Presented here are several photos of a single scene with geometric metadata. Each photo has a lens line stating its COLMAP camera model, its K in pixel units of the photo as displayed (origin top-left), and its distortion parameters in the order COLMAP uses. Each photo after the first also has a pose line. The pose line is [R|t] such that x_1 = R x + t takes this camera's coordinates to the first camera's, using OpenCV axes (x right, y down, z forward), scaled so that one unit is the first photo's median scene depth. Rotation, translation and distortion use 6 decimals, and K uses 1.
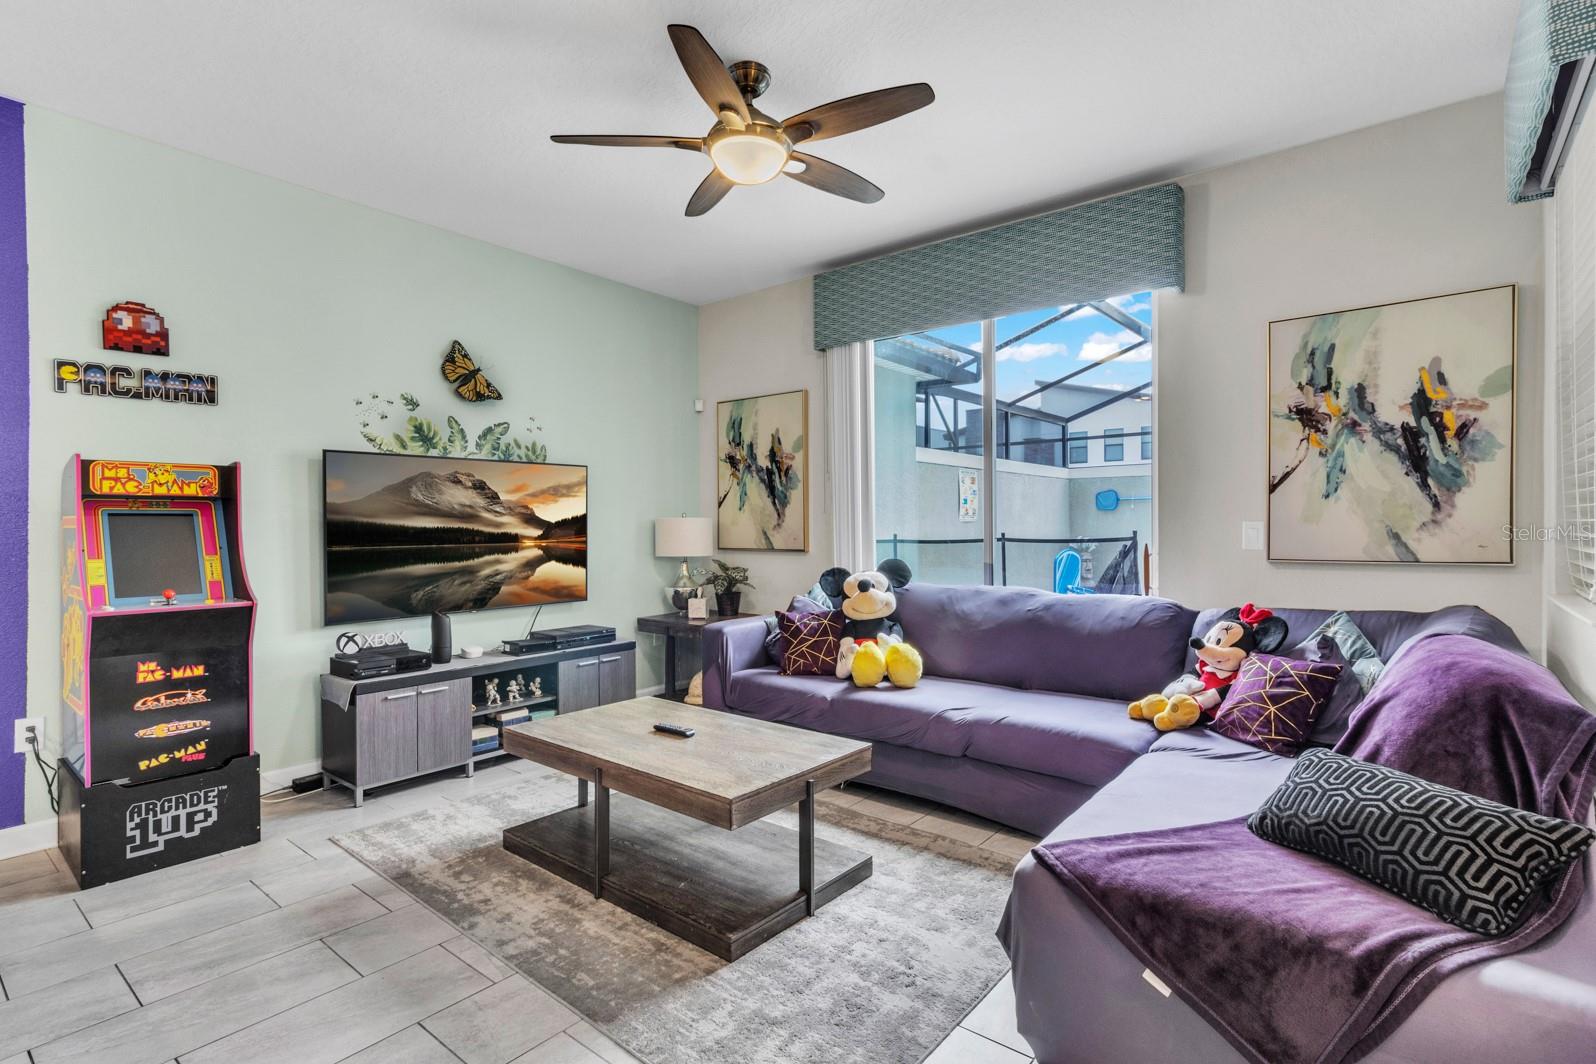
lens RADIAL K [[761.0, 0, 840.1], [0, 761.0, 517.8], [0, 0, 1]] dist [-0.001515, -0.002258]
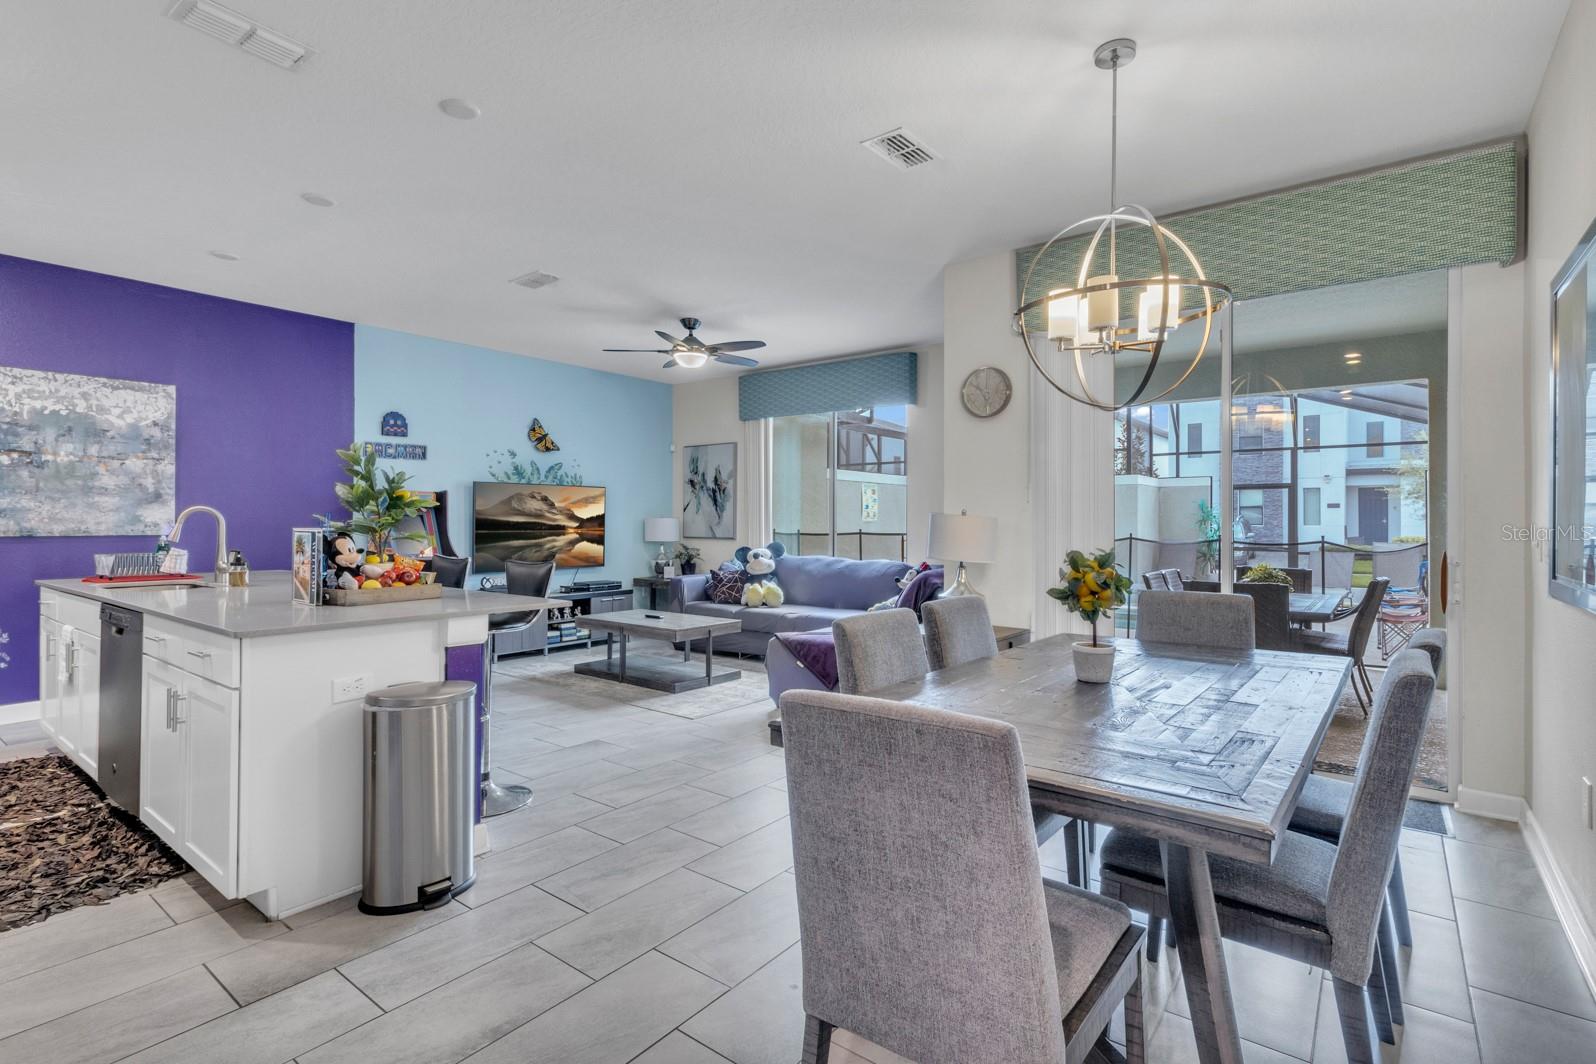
lens RADIAL K [[761.0, 0, 828.7], [0, 761.0, 518.6], [0, 0, 1]] dist [-0.001515, -0.002258]
pose [[0.999920, 0.012599, 0.001197, 0.174805], [-0.012610, 0.999876, 0.009410, -0.019152], [-0.001079, -0.009424, 0.999955, -0.747344]]
